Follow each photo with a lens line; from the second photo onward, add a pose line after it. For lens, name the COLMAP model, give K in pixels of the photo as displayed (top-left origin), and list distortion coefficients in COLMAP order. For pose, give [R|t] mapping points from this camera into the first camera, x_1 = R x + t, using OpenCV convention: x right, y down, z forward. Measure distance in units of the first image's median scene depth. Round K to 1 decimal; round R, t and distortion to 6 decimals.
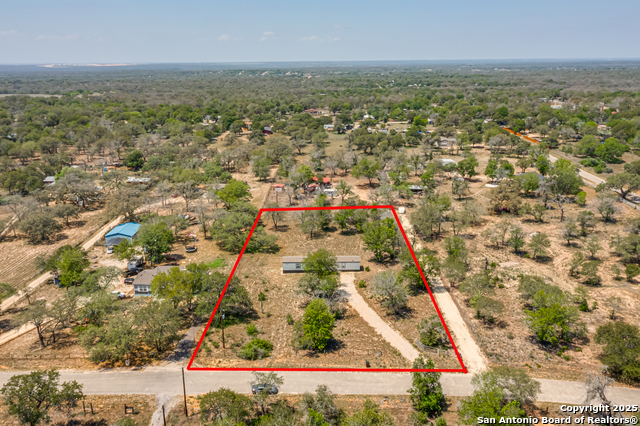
lens RADIAL K [[509.6, 0, 320.0], [0, 509.6, 213.0], [0, 0, 1]] dist [-0.004771, -0.002726]
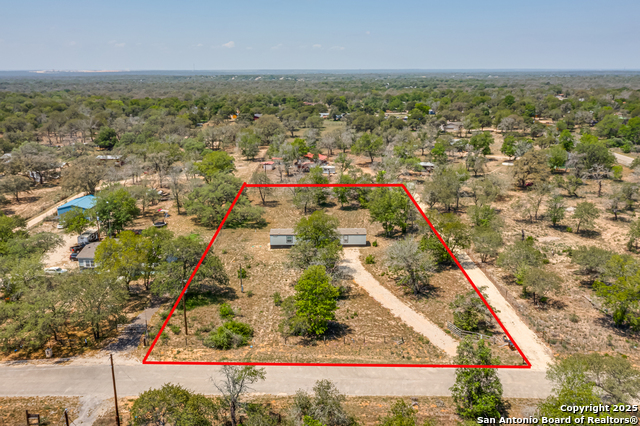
lens RADIAL K [[509.6, 0, 320.0], [0, 509.6, 213.0], [0, 0, 1]] dist [-0.004771, -0.002726]
pose [[0.999900, 0.003343, 0.013760, -0.005654], [-0.003086, 0.999821, -0.018648, 0.075884], [-0.013820, 0.018604, 0.999731, 0.191805]]
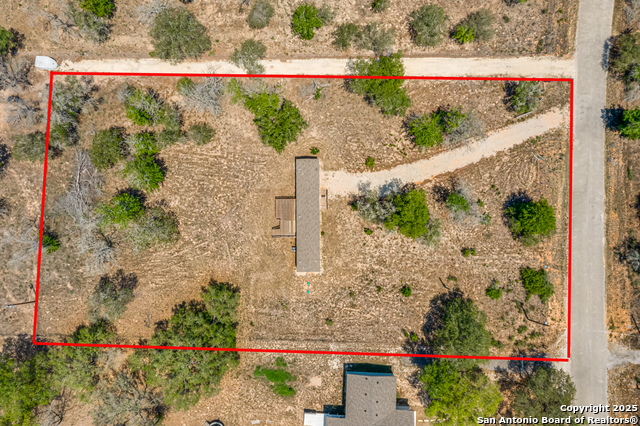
lens RADIAL K [[509.6, 0, 320.0], [0, 509.6, 213.0], [0, 0, 1]] dist [-0.004771, -0.002726]
pose [[0.004392, -0.995923, 0.090103, -0.057554], [0.335108, 0.086360, 0.938213, -0.552138], [-0.942169, 0.026074, 0.334121, 0.755651]]
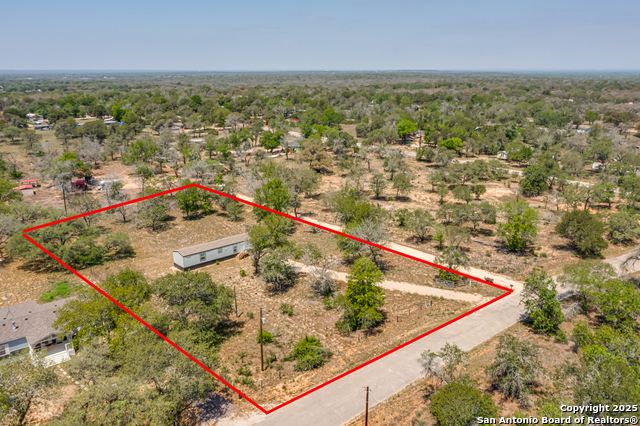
lens RADIAL K [[509.6, 0, 320.0], [0, 509.6, 213.0], [0, 0, 1]] dist [-0.004771, -0.002726]
pose [[0.749167, -0.175680, 0.638659, -0.369367], [0.188658, 0.980844, 0.048505, 0.038435], [-0.634947, 0.084150, 0.767959, 0.321865]]
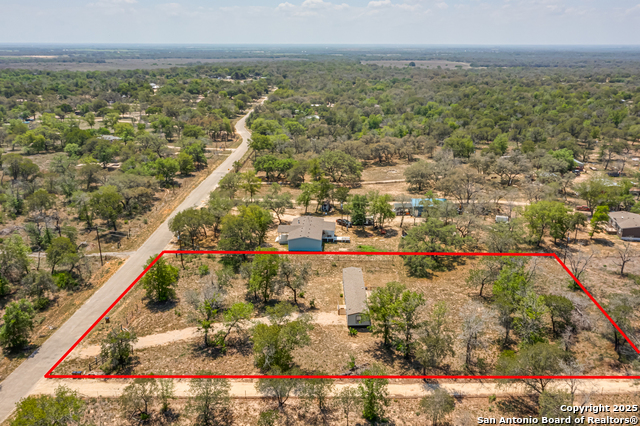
lens RADIAL K [[509.6, 0, 320.0], [0, 509.6, 213.0], [0, 0, 1]] dist [-0.004771, -0.002726]
pose [[-0.010528, 0.320381, -0.947230, 0.681571], [-0.329479, 0.893272, 0.305793, -0.241197], [0.944104, 0.315312, 0.096155, 0.837533]]
